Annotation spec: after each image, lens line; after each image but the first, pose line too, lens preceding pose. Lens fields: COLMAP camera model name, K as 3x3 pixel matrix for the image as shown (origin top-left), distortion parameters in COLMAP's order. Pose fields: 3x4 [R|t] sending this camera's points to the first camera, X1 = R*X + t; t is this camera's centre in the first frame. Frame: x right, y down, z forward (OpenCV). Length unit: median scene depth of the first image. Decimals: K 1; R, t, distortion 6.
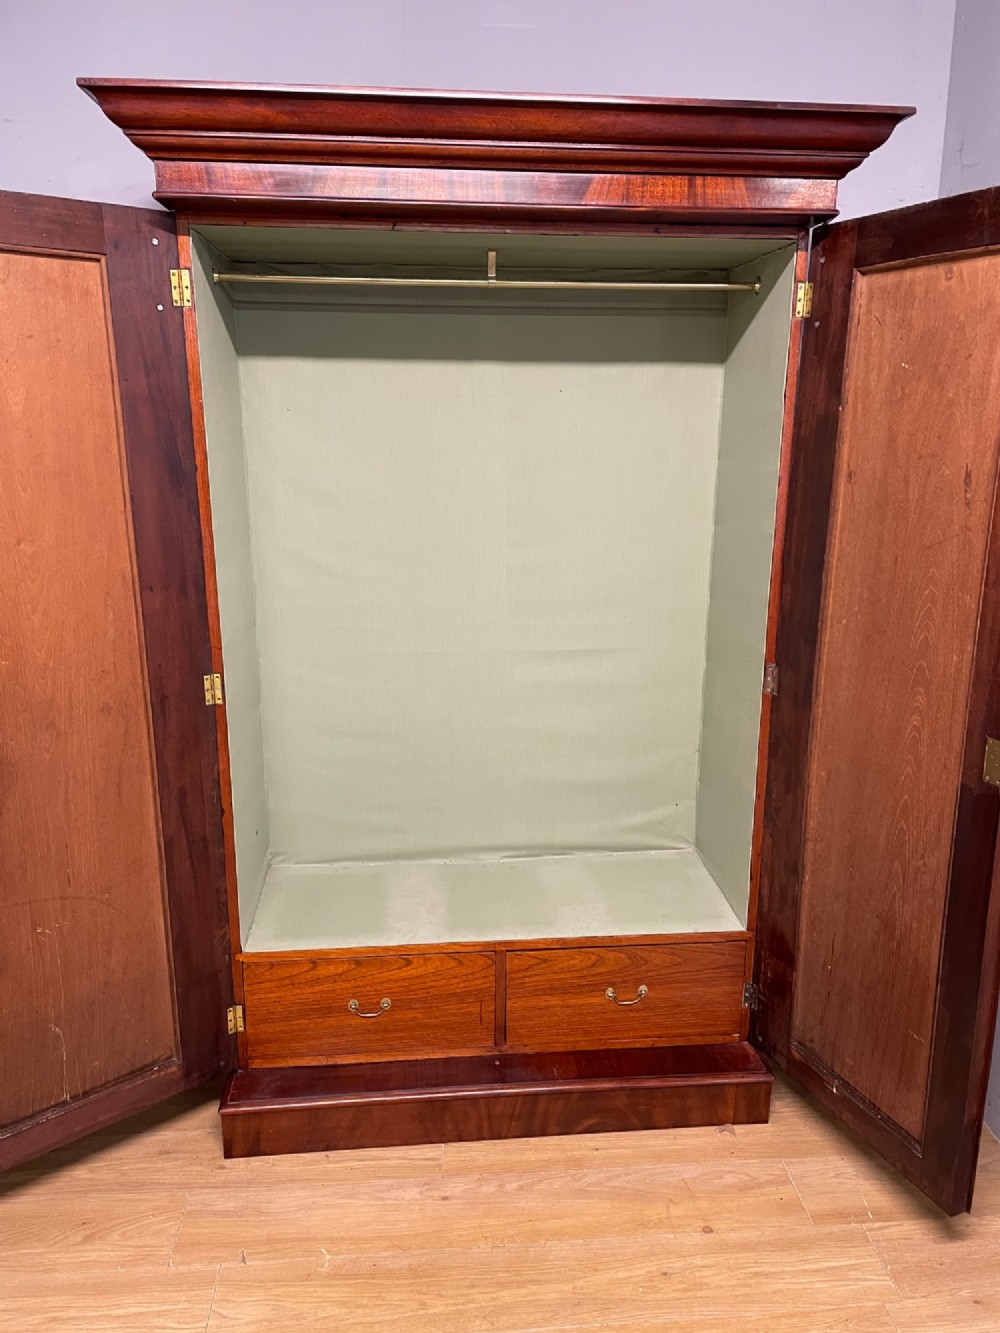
lens RADIAL K [[1004.5, 0, 508.7], [0, 1004.5, 675.3], [0, 0, 1]] dist [0.092152, -0.115235]
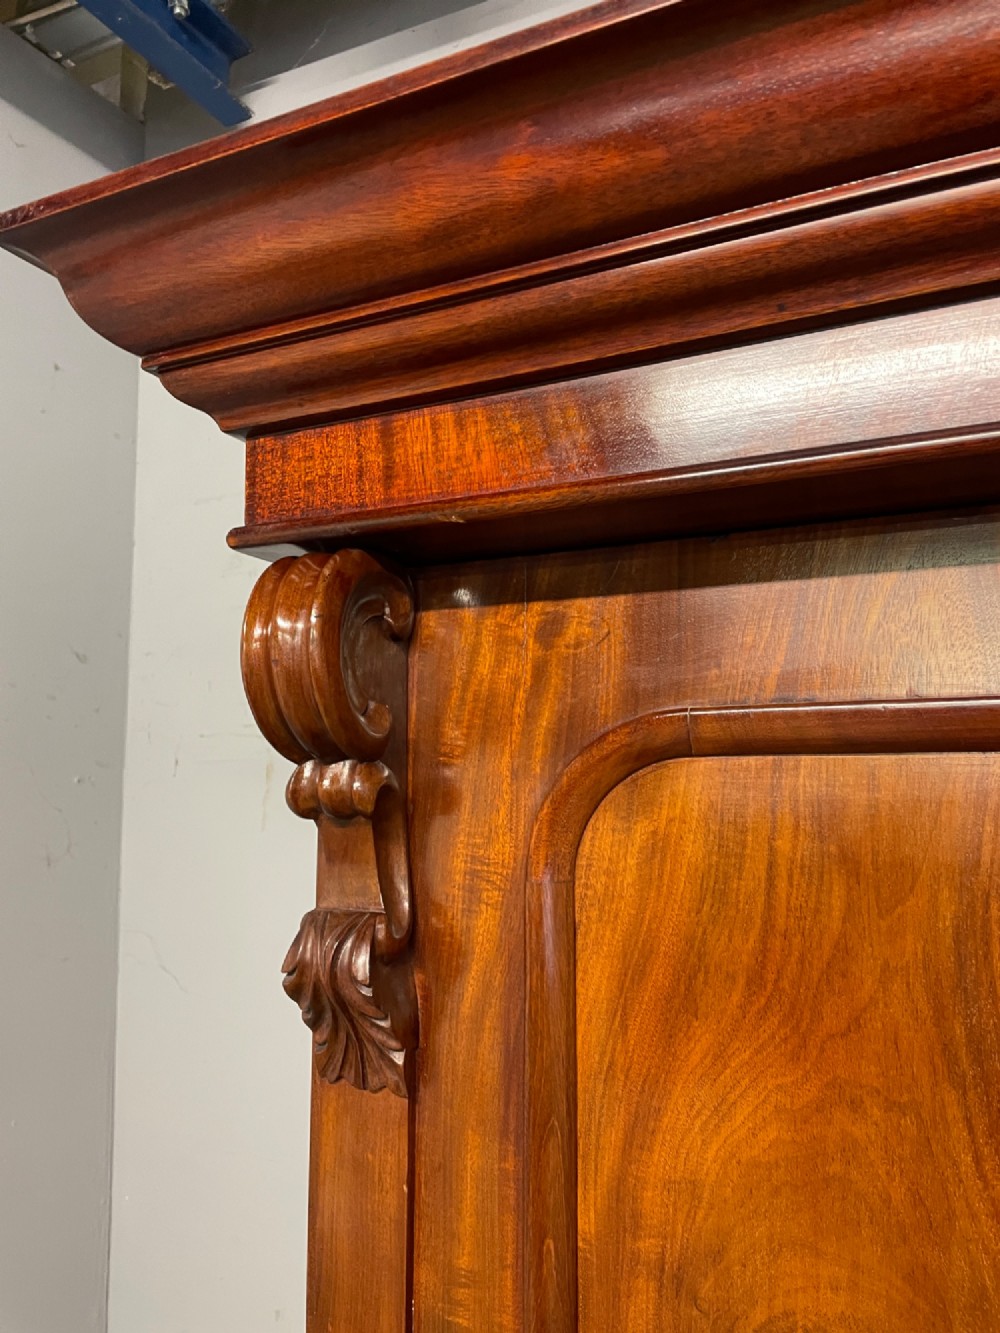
lens RADIAL K [[1004.5, 0, 500.5], [0, 1004.5, 674.2], [0, 0, 1]] dist [0.092152, -0.115235]
pose [[0.862332, -0.062435, -0.502480, -0.109689], [-0.122465, 0.937189, -0.326617, -0.299324], [0.491311, 0.343188, 0.800522, 0.709561]]
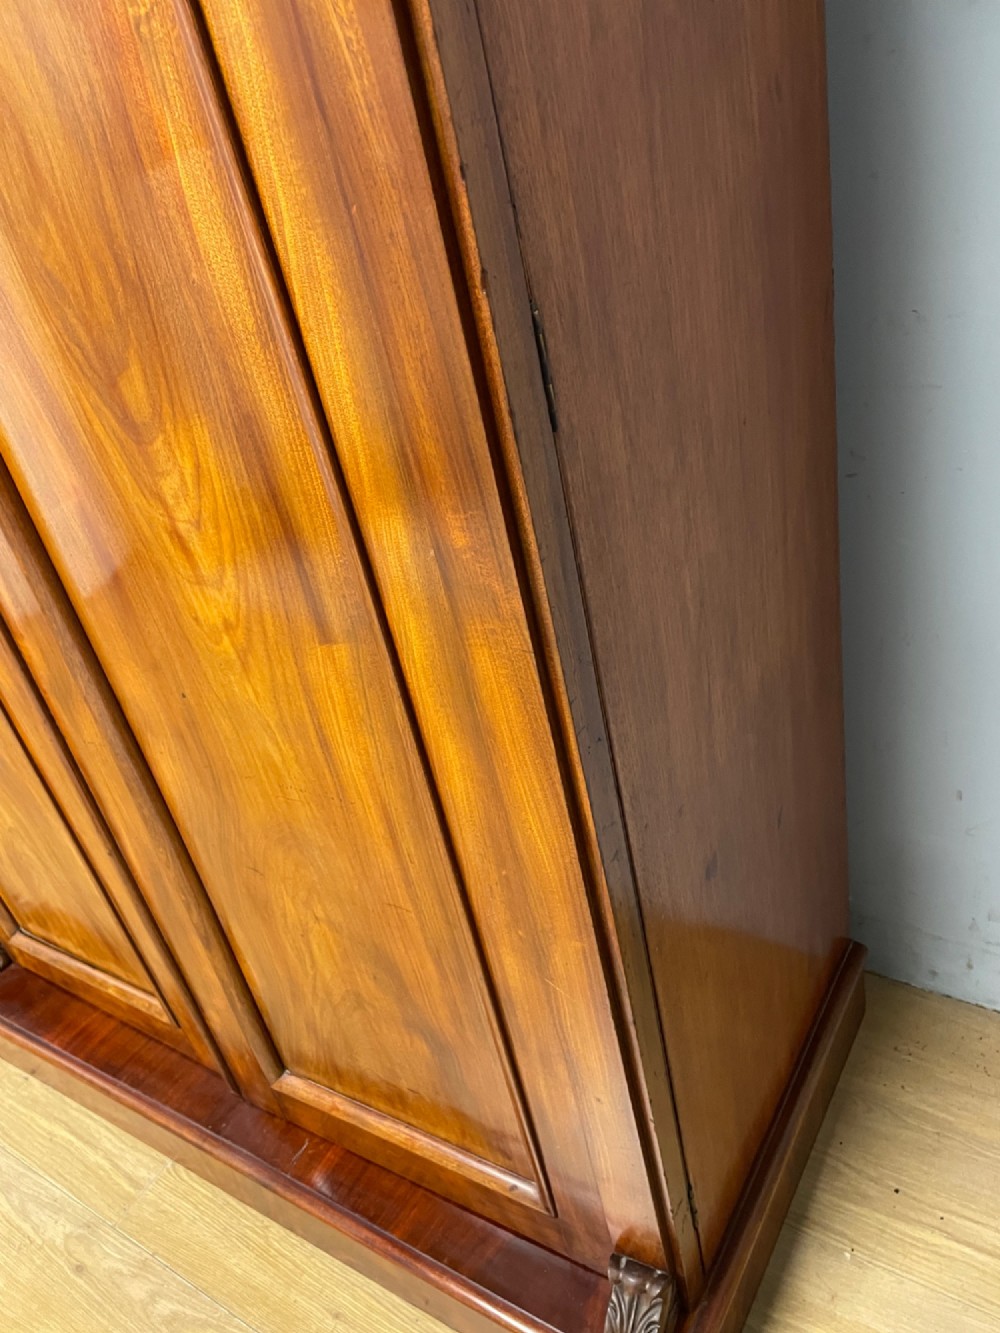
lens RADIAL K [[1004.5, 0, 479.2], [0, 1004.5, 679.3], [0, 0, 1]] dist [0.092152, -0.115235]
pose [[0.764853, 0.187921, -0.616187, 0.451371], [0.049670, 0.936457, 0.347249, -0.013021], [0.642287, -0.296200, 0.706917, 0.878367]]
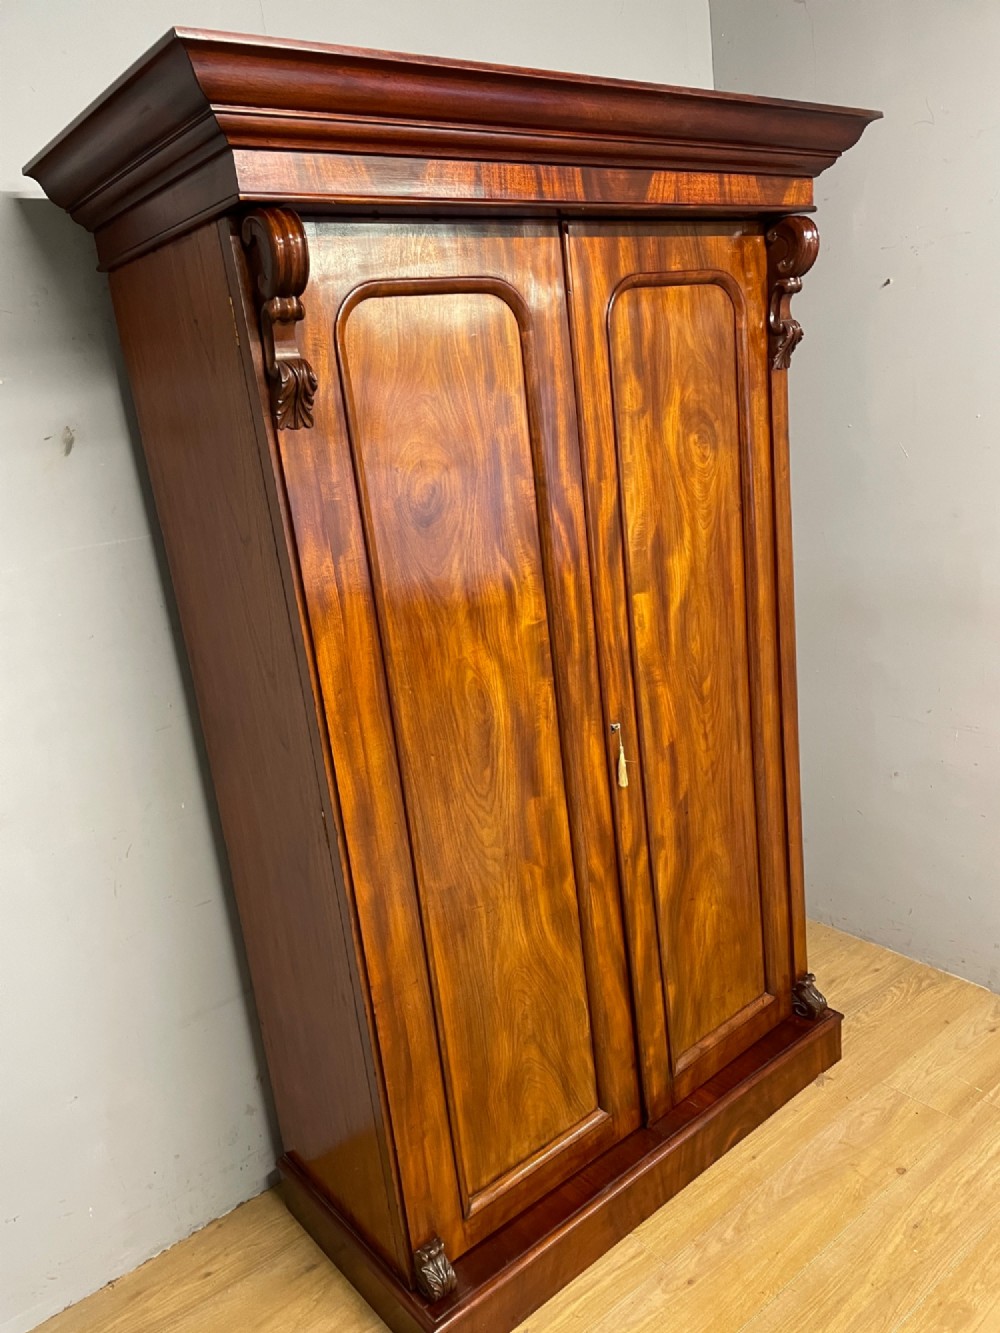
lens RADIAL K [[1004.5, 0, 498.3], [0, 1004.5, 675.1], [0, 0, 1]] dist [0.092152, -0.115235]
pose [[0.829479, -0.243639, 0.502598, -0.566890], [0.251960, 0.966307, 0.052597, -0.112345], [-0.498479, 0.083007, 0.862919, 0.263276]]
